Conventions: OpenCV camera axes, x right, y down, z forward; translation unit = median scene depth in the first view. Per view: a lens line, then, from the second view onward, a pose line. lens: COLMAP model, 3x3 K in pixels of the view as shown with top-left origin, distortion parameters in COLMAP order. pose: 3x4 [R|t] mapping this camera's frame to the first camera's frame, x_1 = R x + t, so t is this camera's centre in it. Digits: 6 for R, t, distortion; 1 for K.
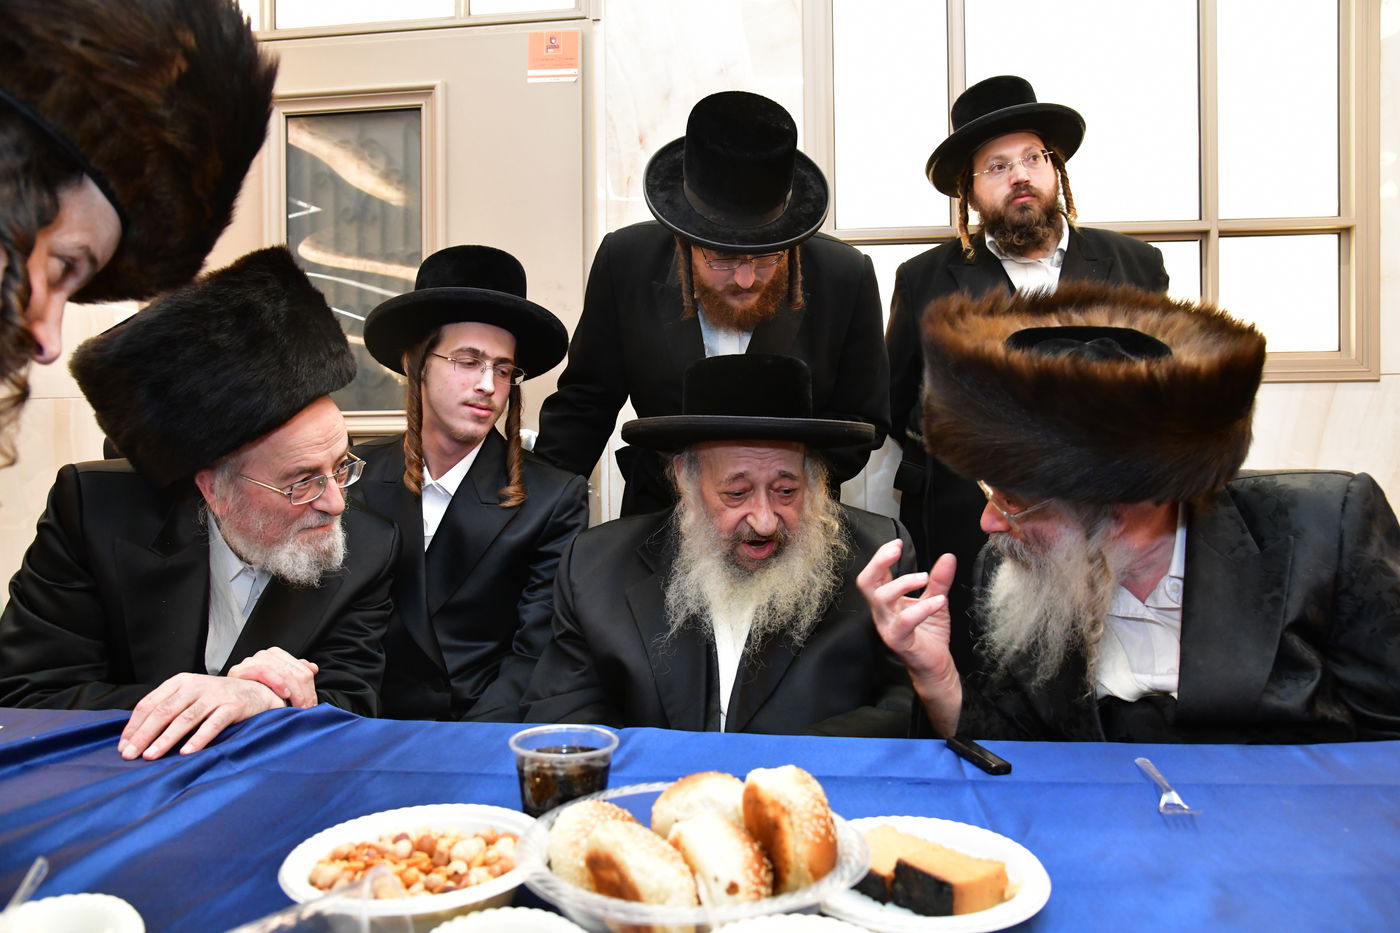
lens RADIAL K [[1039.8, 0, 687.4], [0, 1039.8, 485.6], [0, 0, 1]] dist [-0.045371, 0.007036]
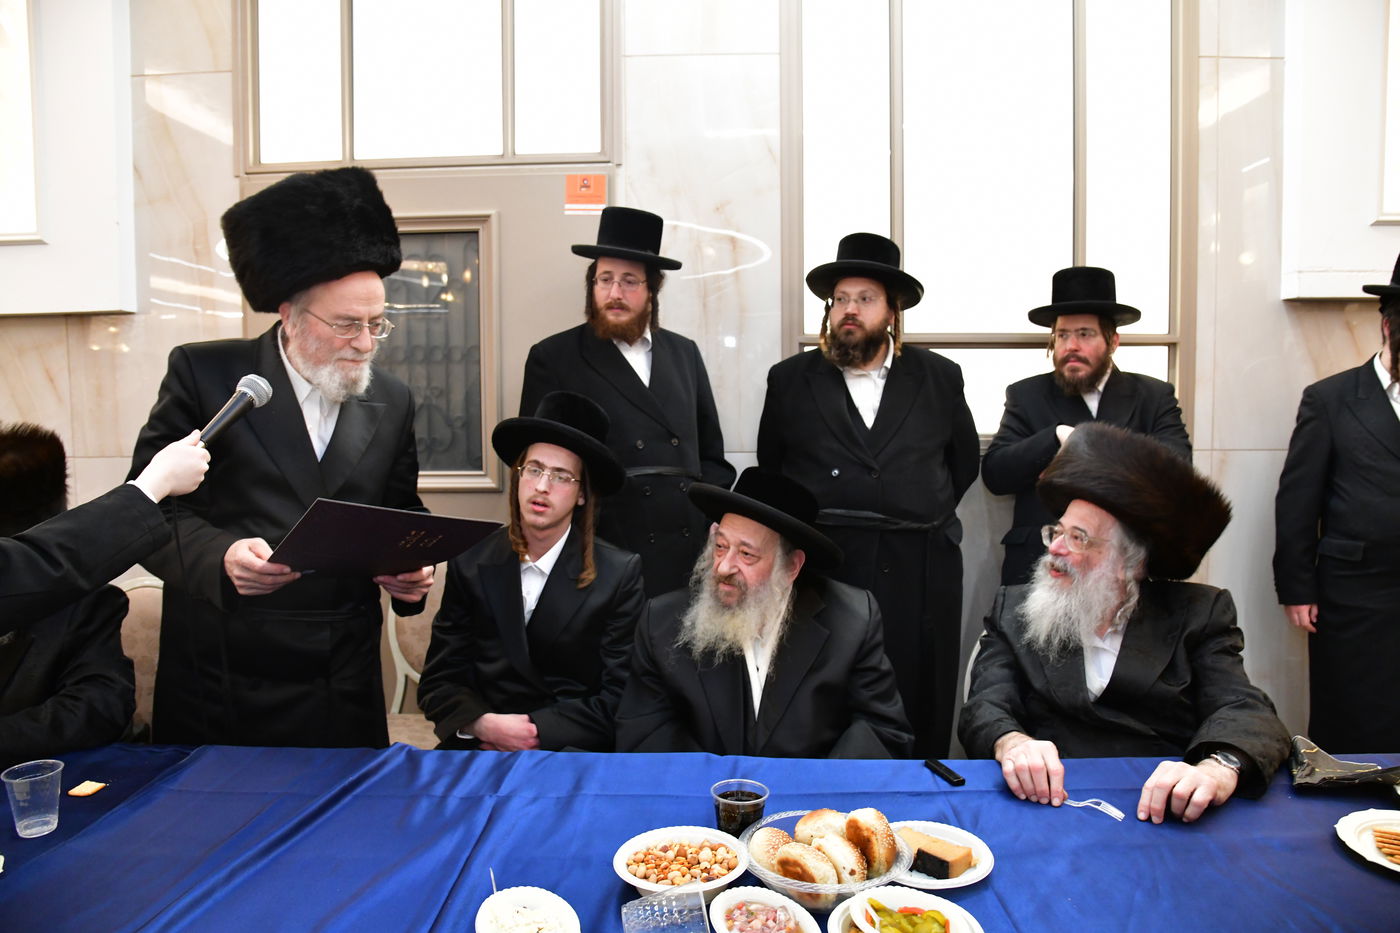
lens RADIAL K [[1027.8, 0, 653.1], [0, 1027.8, 459.6], [0, 0, 1]] dist [-0.080158, 0.021383]
pose [[0.996920, -0.009797, 0.077809, -0.212482], [0.005004, 0.998091, 0.061564, -0.238891], [-0.078263, -0.060985, 0.995066, -0.400106]]
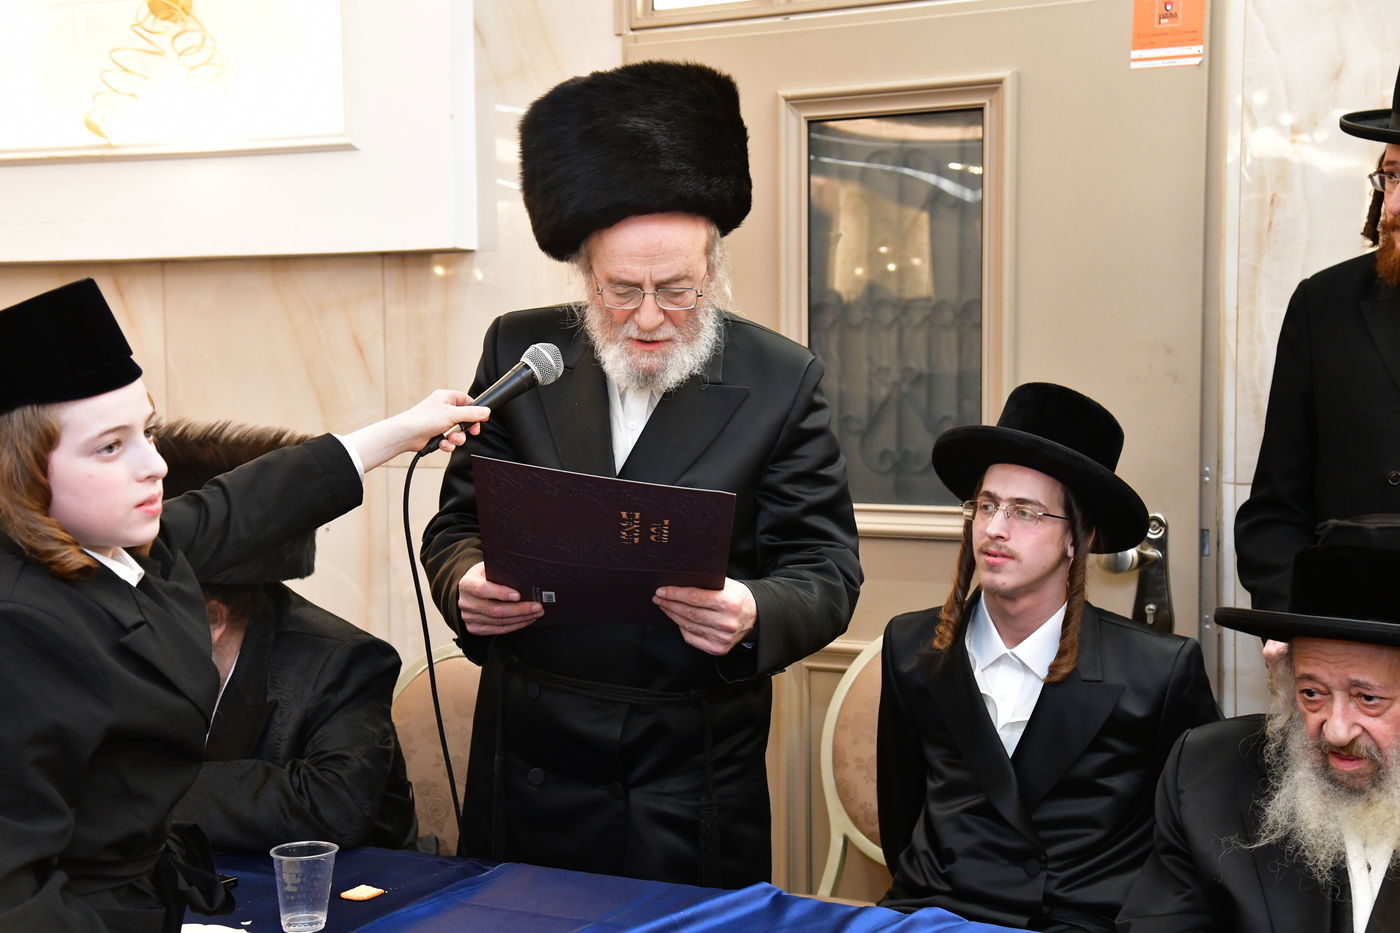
lens RADIAL K [[2128.1, 0, 711.8], [0, 2128.1, 442.5], [0, 0, 1]] dist [0.399354, 0.000000]
pose [[0.938521, 0.011426, -0.345032, 0.150479], [-0.001569, 0.999583, 0.028834, -0.242858], [0.345218, -0.026520, 0.938148, -0.815854]]
